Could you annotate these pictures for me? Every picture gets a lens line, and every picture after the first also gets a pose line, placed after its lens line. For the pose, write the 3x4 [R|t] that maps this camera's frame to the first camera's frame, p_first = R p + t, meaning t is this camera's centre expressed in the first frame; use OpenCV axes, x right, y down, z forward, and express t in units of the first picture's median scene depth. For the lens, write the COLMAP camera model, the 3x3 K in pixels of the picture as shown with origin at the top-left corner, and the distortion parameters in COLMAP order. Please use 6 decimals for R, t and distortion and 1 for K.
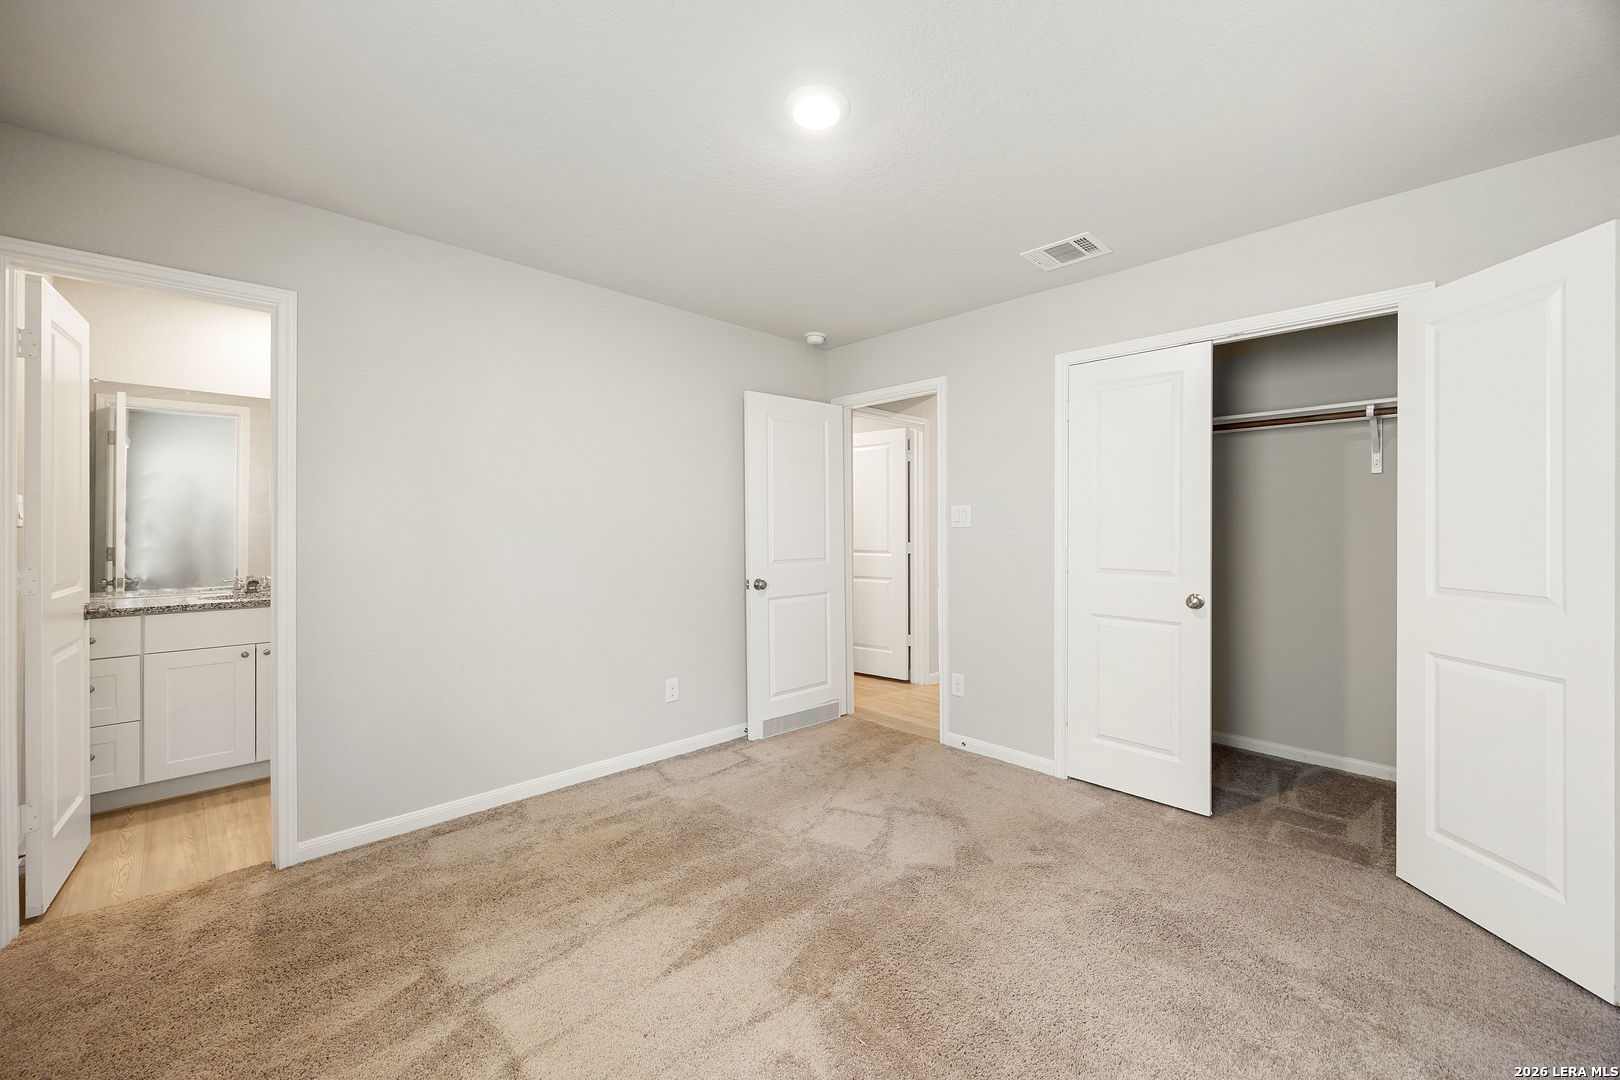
lens RADIAL K [[629.2, 0, 807.8], [0, 629.2, 533.0], [0, 0, 1]] dist [-0.000855, 0.000033]
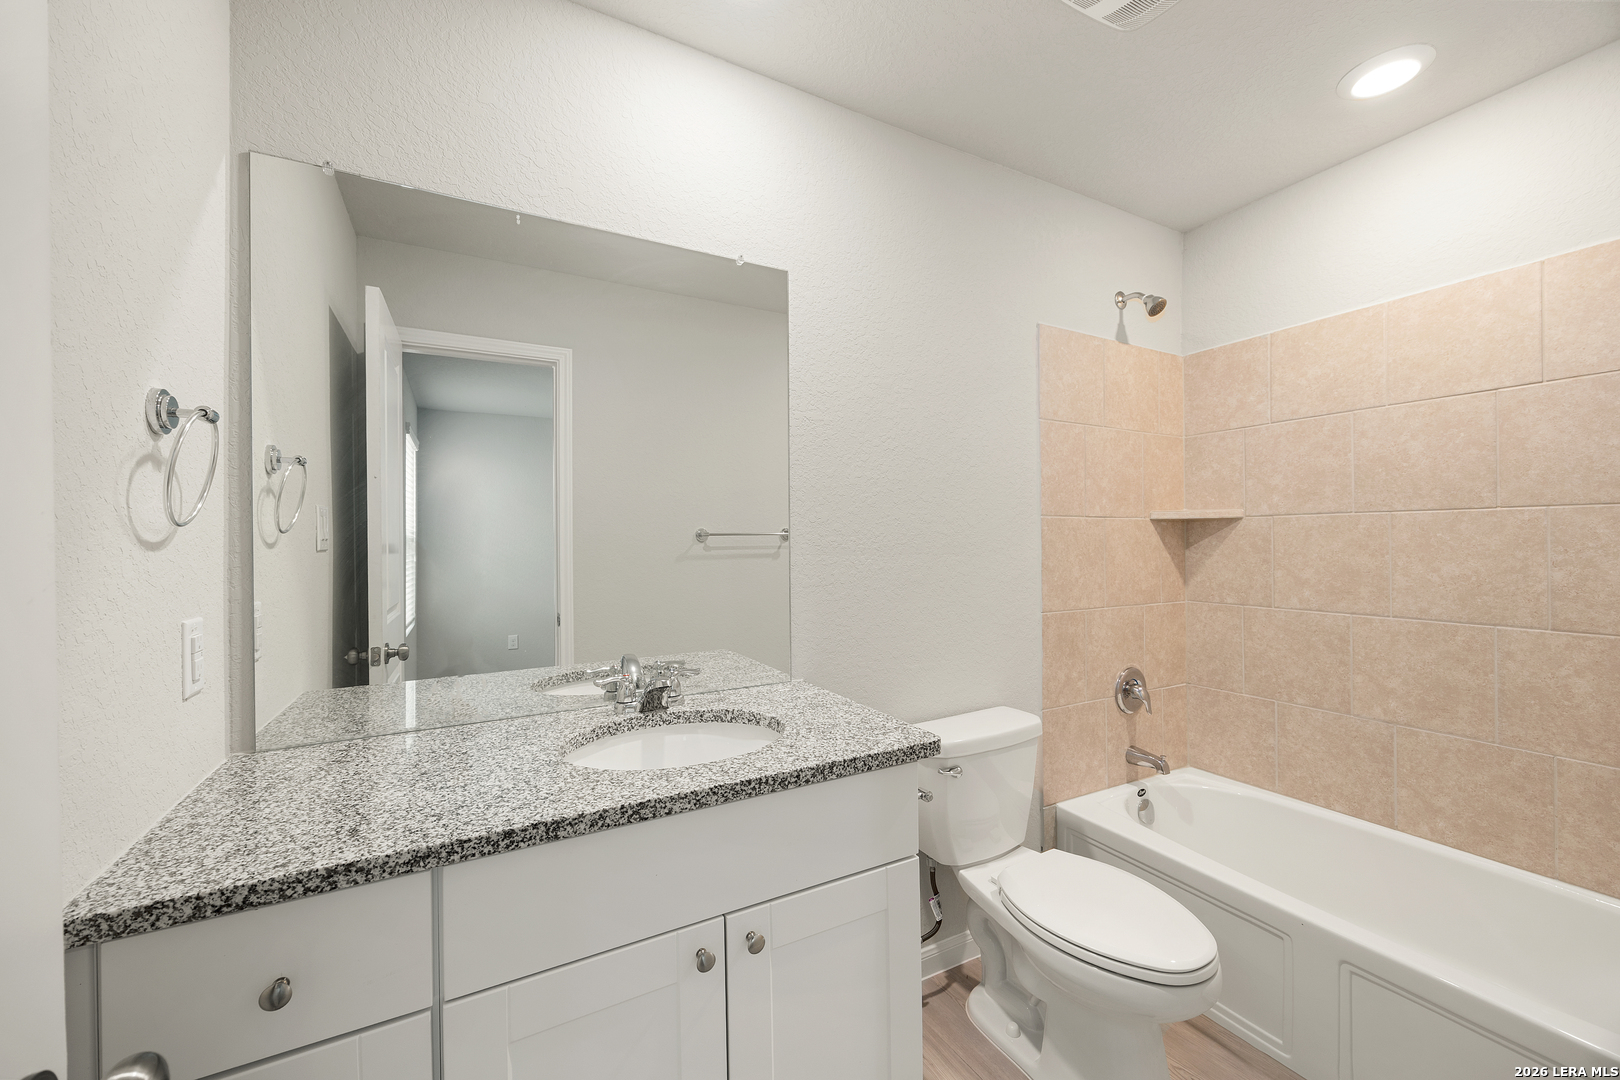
lens RADIAL K [[629.2, 0, 814.5], [0, 629.2, 542.7], [0, 0, 1]] dist [-0.000855, 0.000033]
pose [[0.974560, -0.006672, -0.224025, -0.809916], [0.007133, 0.999974, 0.001247, -0.013385], [0.224011, -0.002813, 0.974583, 0.745833]]
